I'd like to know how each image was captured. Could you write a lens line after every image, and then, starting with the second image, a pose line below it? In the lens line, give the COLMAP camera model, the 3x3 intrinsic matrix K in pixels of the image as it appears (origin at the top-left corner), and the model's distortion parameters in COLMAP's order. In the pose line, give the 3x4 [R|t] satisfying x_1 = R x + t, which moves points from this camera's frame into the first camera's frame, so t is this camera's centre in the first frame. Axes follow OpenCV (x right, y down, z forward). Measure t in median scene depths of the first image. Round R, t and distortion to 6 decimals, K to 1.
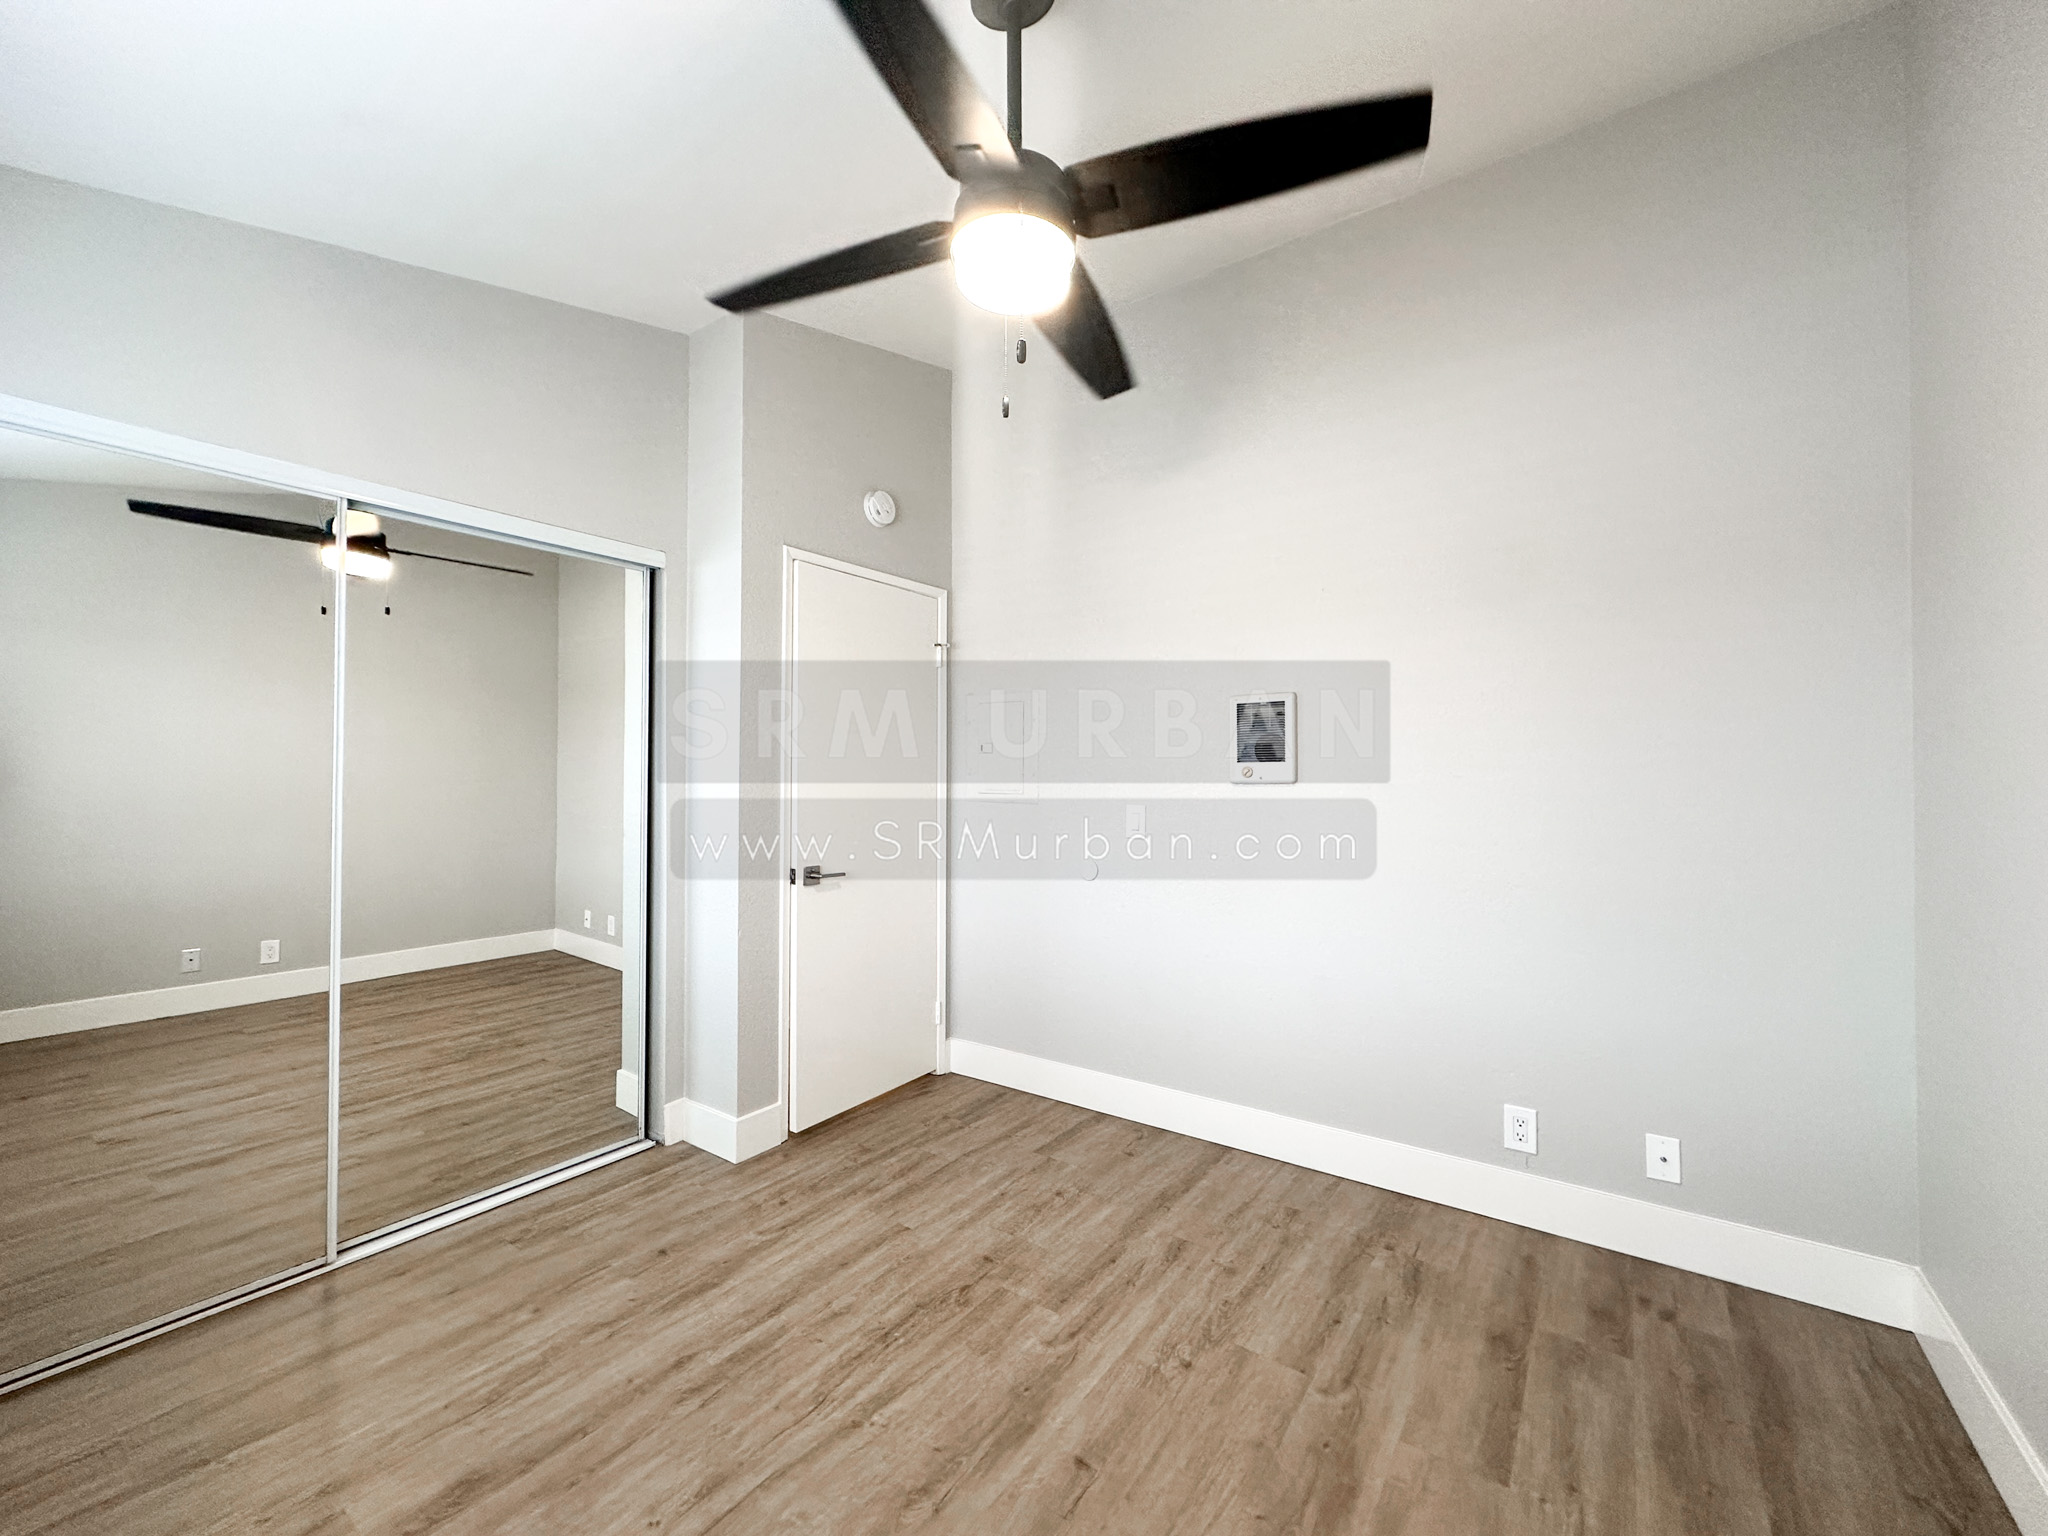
lens RADIAL K [[811.5, 0, 1024.0], [0, 811.5, 768.0], [0, 0, 1]] dist [-0.000548, 0.000036]
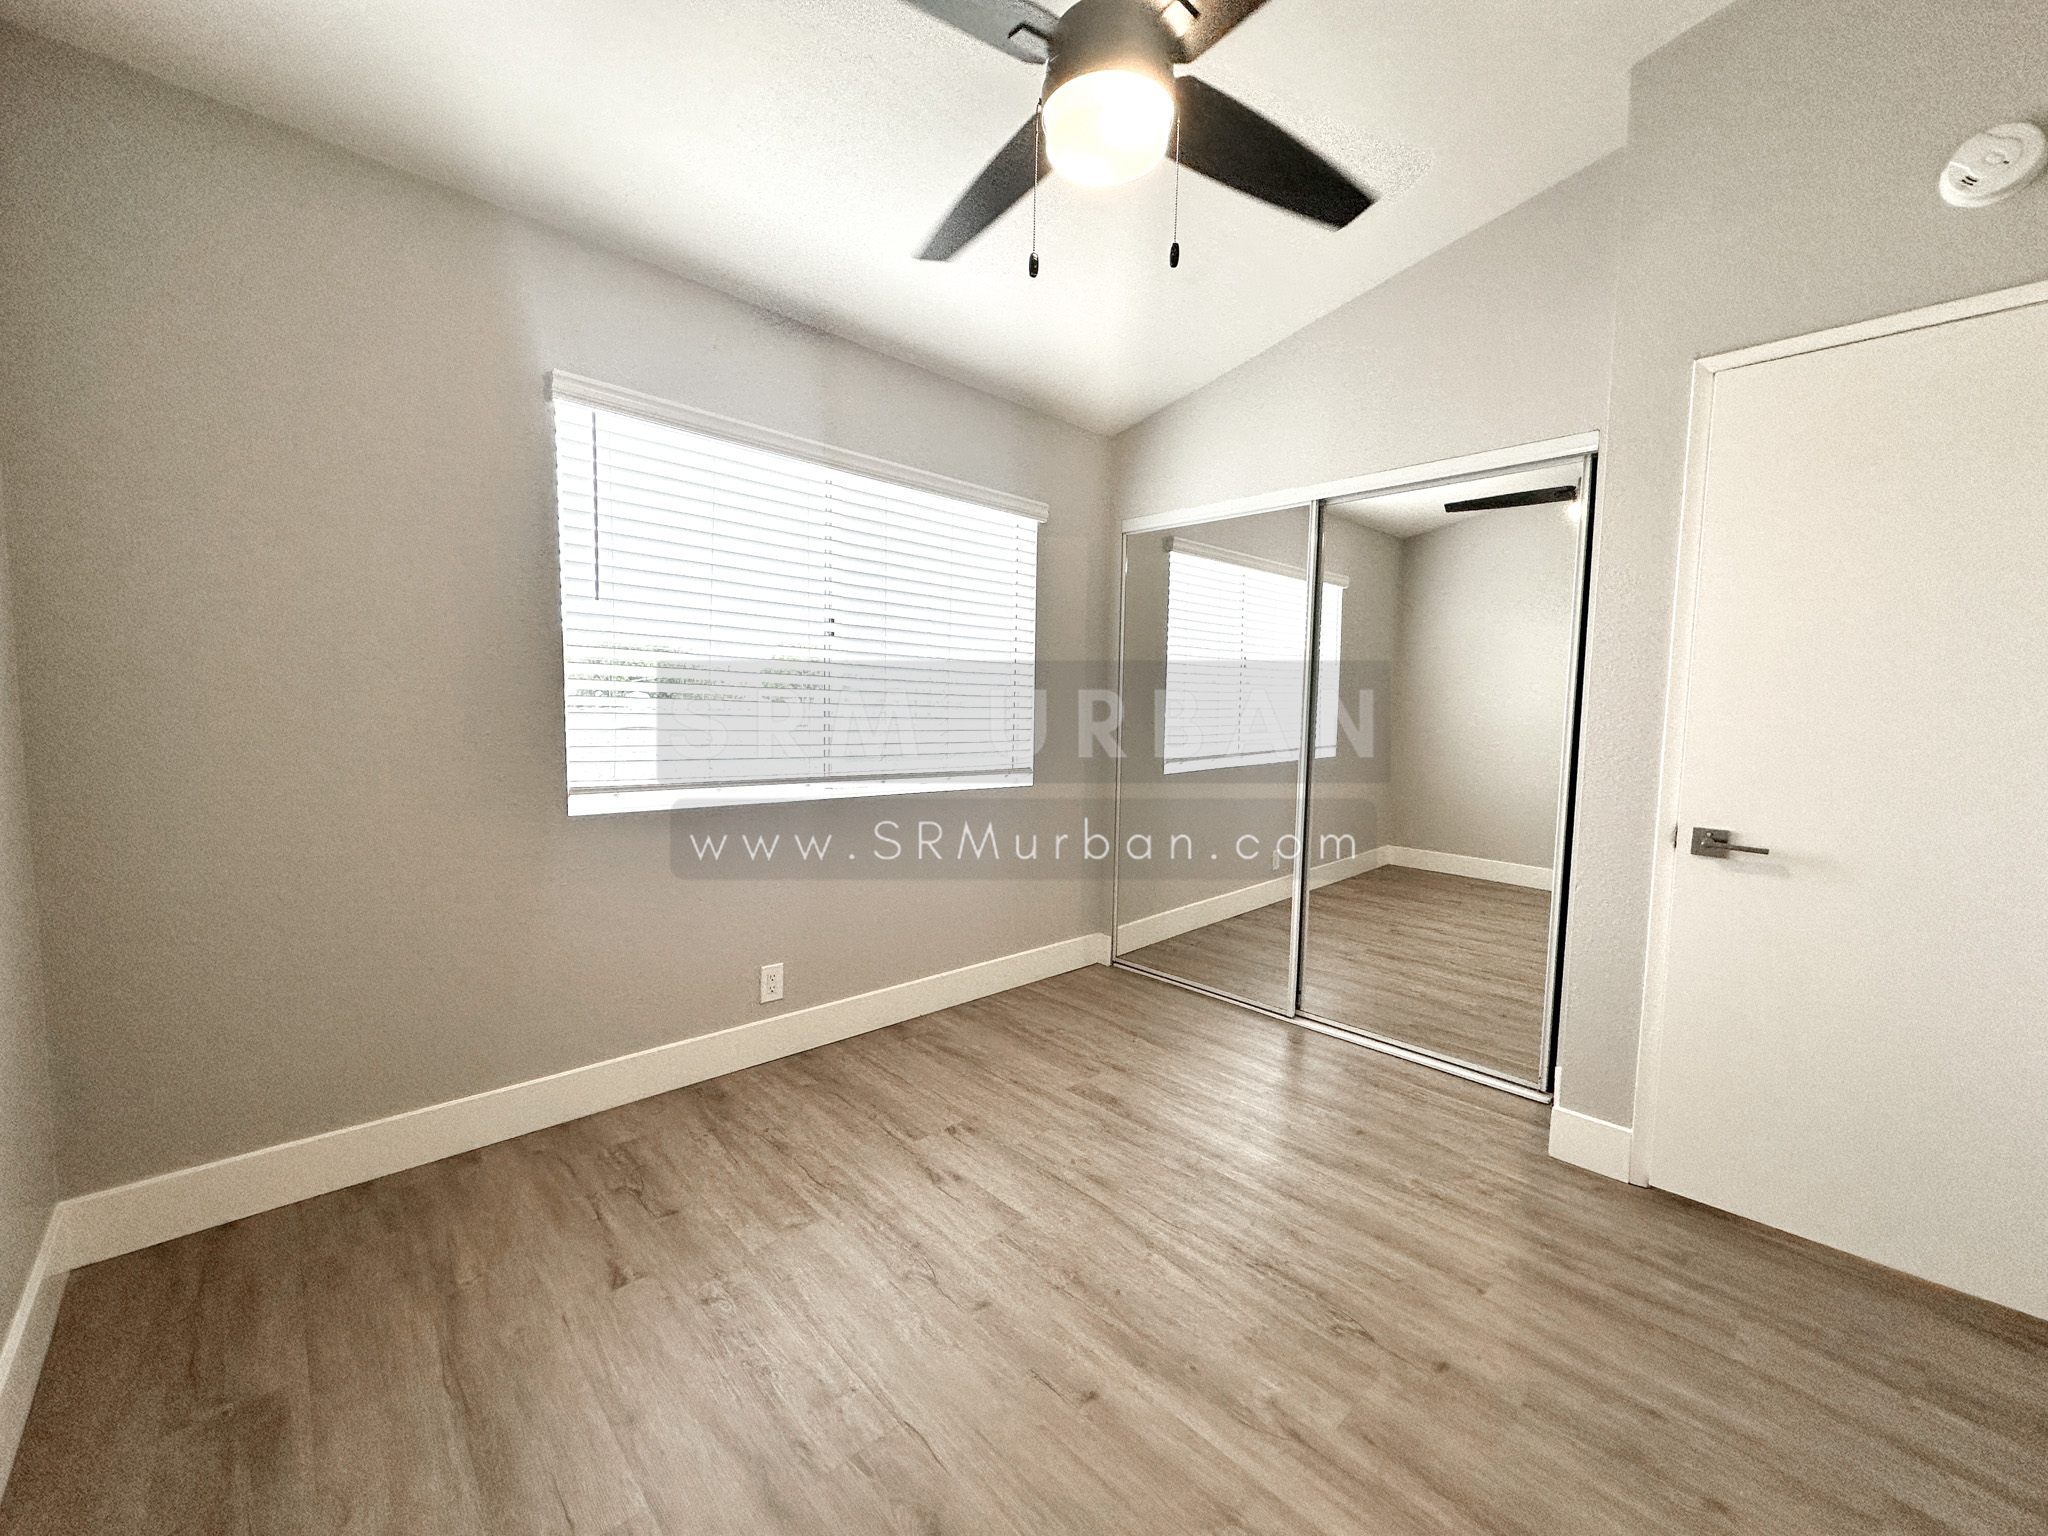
lens RADIAL K [[811.5, 0, 1024.0], [0, 811.5, 768.0], [0, 0, 1]] dist [-0.000548, 0.000036]
pose [[-0.179173, 0.074521, -0.980991, 0.627809], [-0.007988, 0.996984, 0.077194, 0.028088], [0.983785, 0.021668, -0.178038, 0.698114]]
